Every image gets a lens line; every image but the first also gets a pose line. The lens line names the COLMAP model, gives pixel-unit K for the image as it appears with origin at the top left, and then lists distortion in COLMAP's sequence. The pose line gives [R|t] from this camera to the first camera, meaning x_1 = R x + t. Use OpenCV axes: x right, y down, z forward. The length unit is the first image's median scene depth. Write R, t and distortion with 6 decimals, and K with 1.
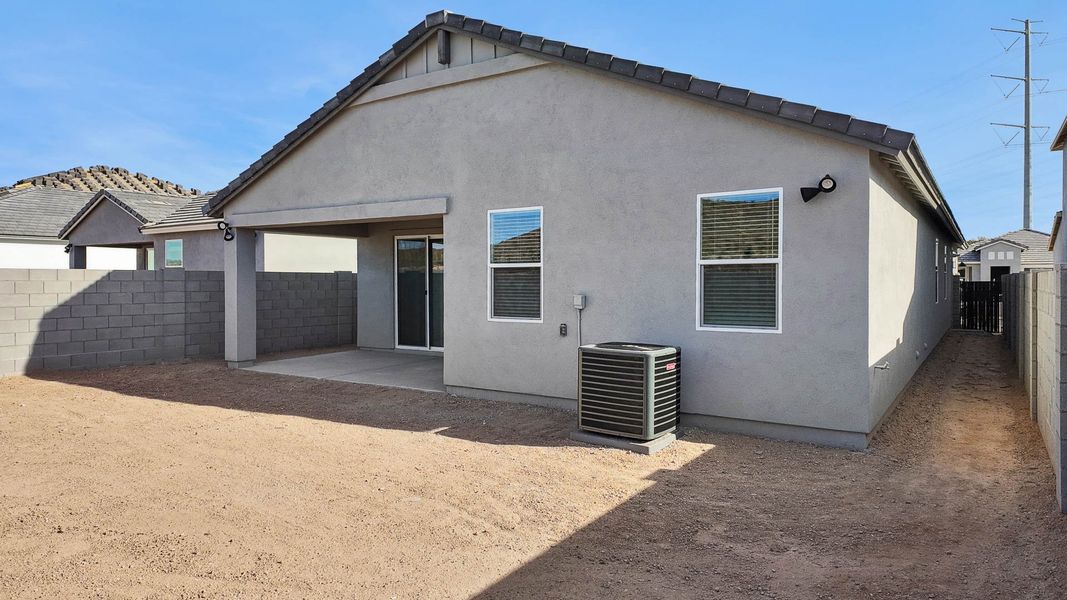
lens RADIAL K [[671.4, 0, 533.5], [0, 671.4, 300.0], [0, 0, 1]] dist [0.036940, -0.051497]
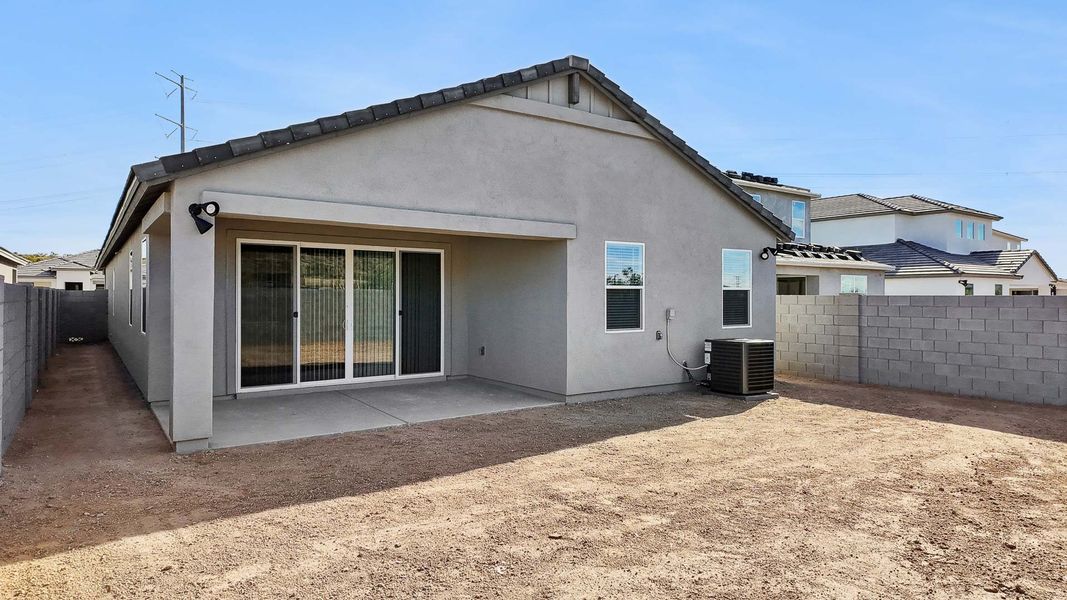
lens RADIAL K [[632.8, 0, 528.9], [0, 632.8, 305.4], [0, 0, 1]] dist [0.034750, -0.042101]
pose [[0.362189, -0.010526, 0.932045, -1.129451], [0.028425, 0.999596, 0.000243, -0.022097], [-0.931671, 0.026405, 0.362342, 0.696510]]
